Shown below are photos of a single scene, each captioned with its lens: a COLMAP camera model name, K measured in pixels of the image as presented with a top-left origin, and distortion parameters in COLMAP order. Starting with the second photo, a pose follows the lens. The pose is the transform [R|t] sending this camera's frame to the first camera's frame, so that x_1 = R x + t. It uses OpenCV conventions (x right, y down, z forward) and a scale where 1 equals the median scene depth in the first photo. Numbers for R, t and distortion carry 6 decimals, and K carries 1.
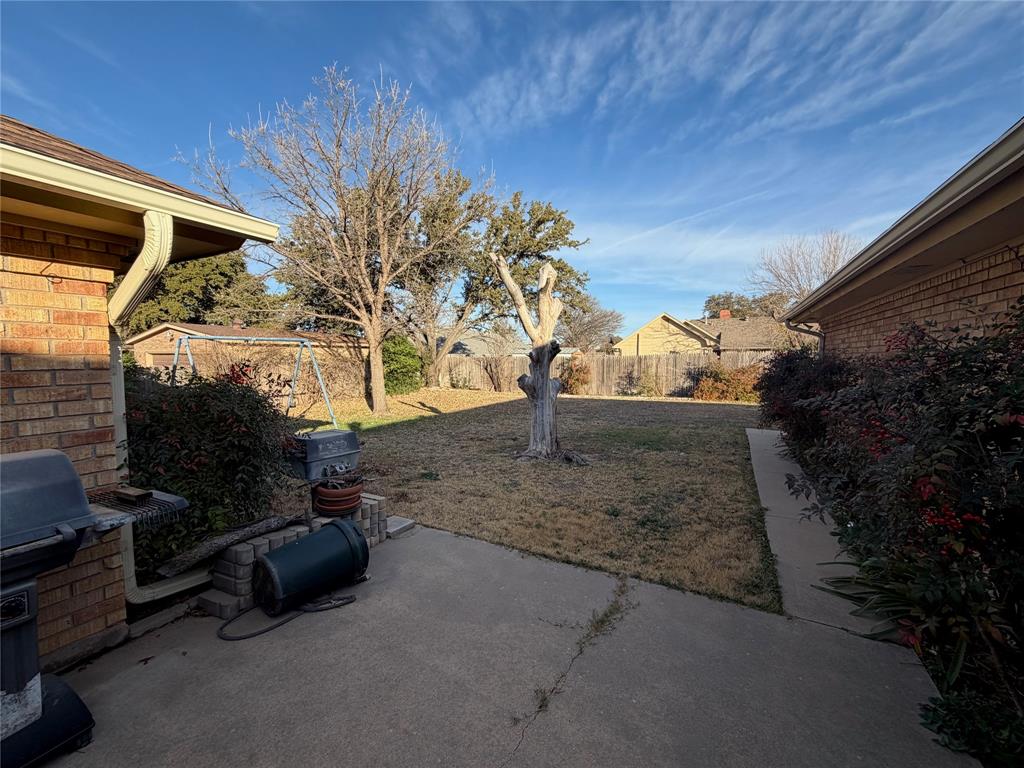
lens RADIAL K [[409.3, 0, 512.0], [0, 409.3, 384.0], [0, 0, 1]] dist [0.001801, 0.000062]
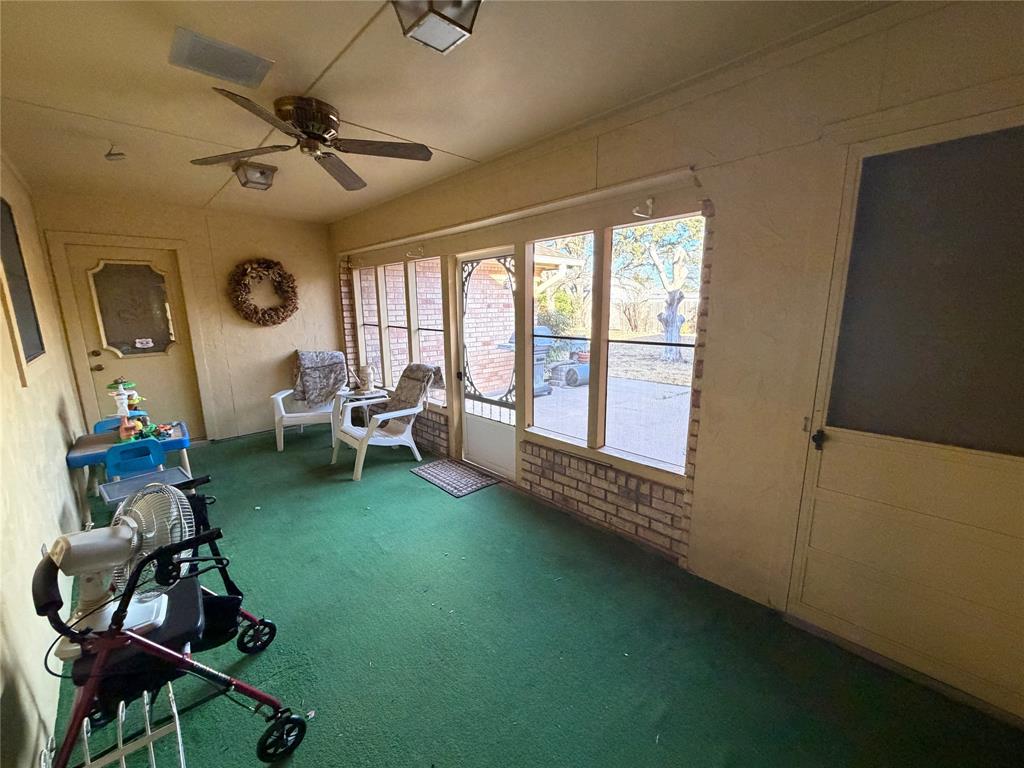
lens RADIAL K [[409.3, 0, 512.0], [0, 409.3, 384.0], [0, 0, 1]] dist [0.001801, 0.000062]
pose [[0.953697, 0.050814, -0.296444, -0.013257], [-0.011933, 0.991241, 0.131523, 0.016339], [0.300531, -0.121896, 0.945951, -0.245170]]
